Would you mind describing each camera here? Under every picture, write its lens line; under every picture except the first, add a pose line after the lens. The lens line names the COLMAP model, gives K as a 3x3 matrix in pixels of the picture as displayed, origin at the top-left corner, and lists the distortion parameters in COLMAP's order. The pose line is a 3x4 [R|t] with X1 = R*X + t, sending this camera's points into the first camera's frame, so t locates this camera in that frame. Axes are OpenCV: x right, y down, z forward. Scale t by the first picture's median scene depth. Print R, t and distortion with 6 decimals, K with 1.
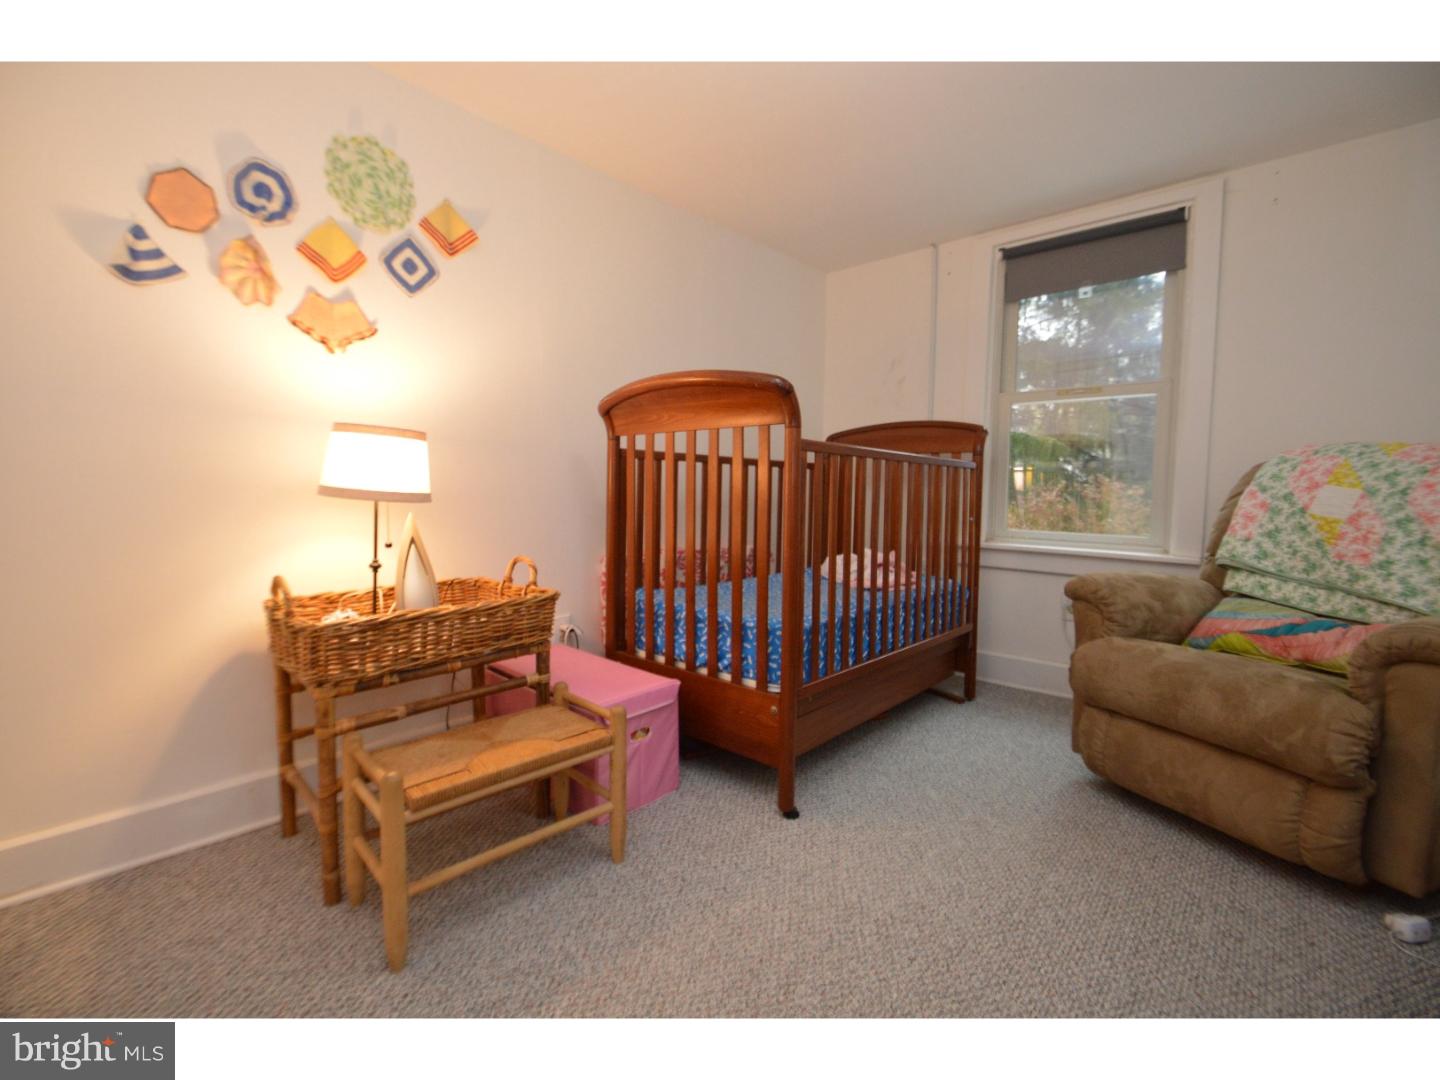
lens RADIAL K [[640.5, 0, 696.7], [0, 640.5, 517.0], [0, 0, 1]] dist [0.013261, -0.014675]
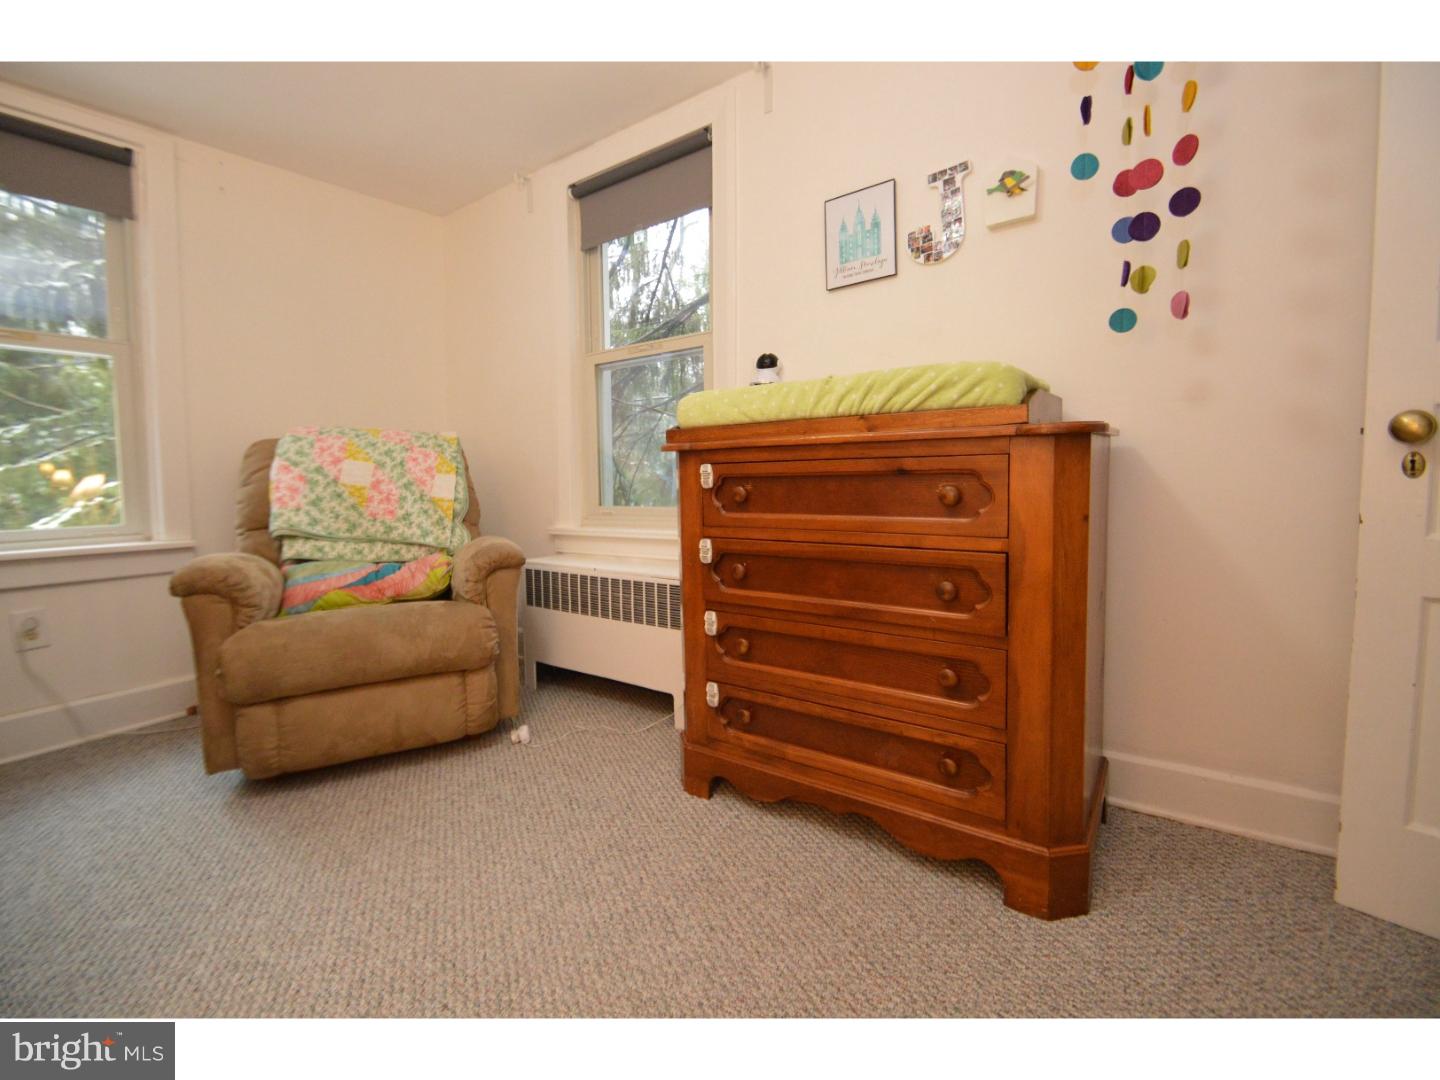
lens RADIAL K [[640.5, 0, 696.7], [0, 640.5, 517.0], [0, 0, 1]] dist [0.013261, -0.014675]
pose [[-0.119809, -0.070612, 0.990283, -0.328984], [0.066810, 0.994633, 0.079006, 0.007300], [-0.990546, 0.075627, -0.114448, 0.488439]]
